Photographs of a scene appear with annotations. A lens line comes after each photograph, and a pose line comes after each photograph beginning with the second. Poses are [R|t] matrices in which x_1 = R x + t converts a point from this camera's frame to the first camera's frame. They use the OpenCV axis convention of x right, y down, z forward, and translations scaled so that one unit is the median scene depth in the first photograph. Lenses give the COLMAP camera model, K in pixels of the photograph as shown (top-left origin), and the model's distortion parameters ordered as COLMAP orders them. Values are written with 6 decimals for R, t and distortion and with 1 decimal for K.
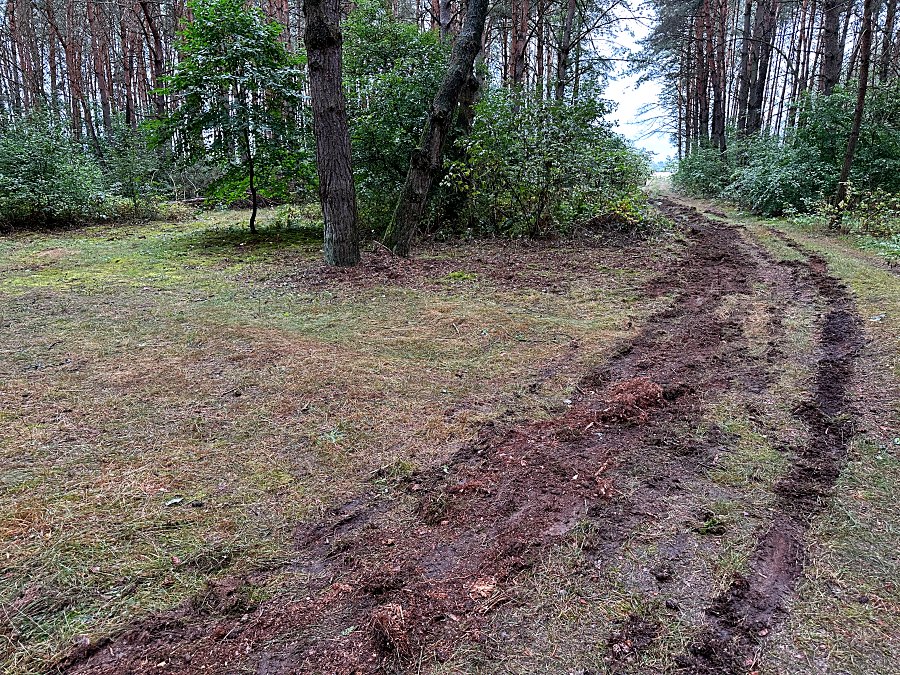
lens RADIAL K [[640.1, 0, 450.0], [0, 640.1, 337.5], [0, 0, 1]] dist [0.001814, -0.001033]
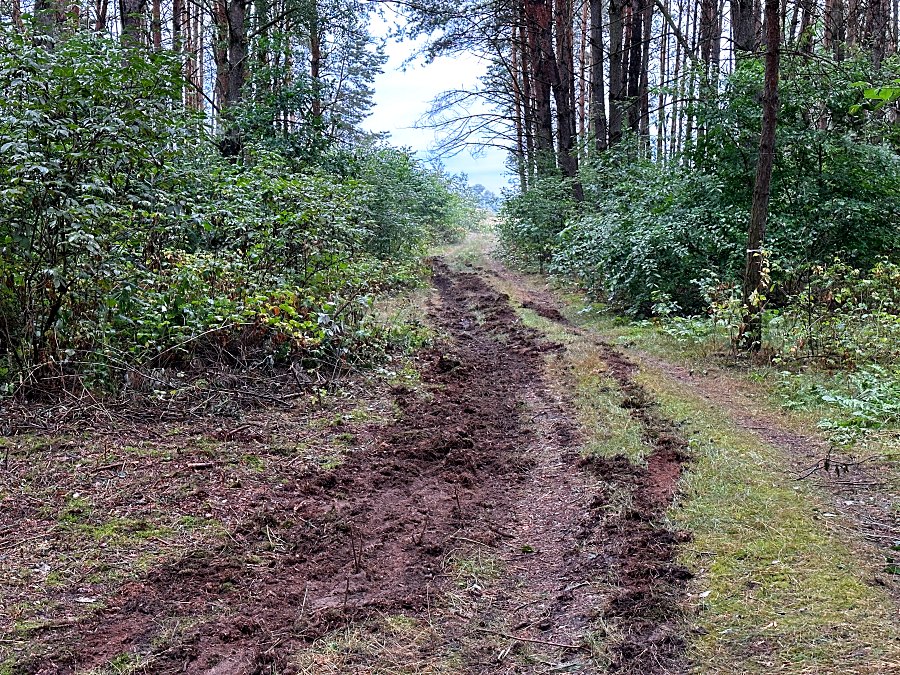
lens RADIAL K [[1249.4, 0, 450.0], [0, 1249.4, 337.5], [0, 0, 1]] dist [0.134900, -0.034108]
pose [[0.968027, -0.017702, 0.250222, 0.141966], [0.056307, 0.987386, -0.147982, -0.047894], [-0.244447, 0.157340, 0.956812, 0.160943]]
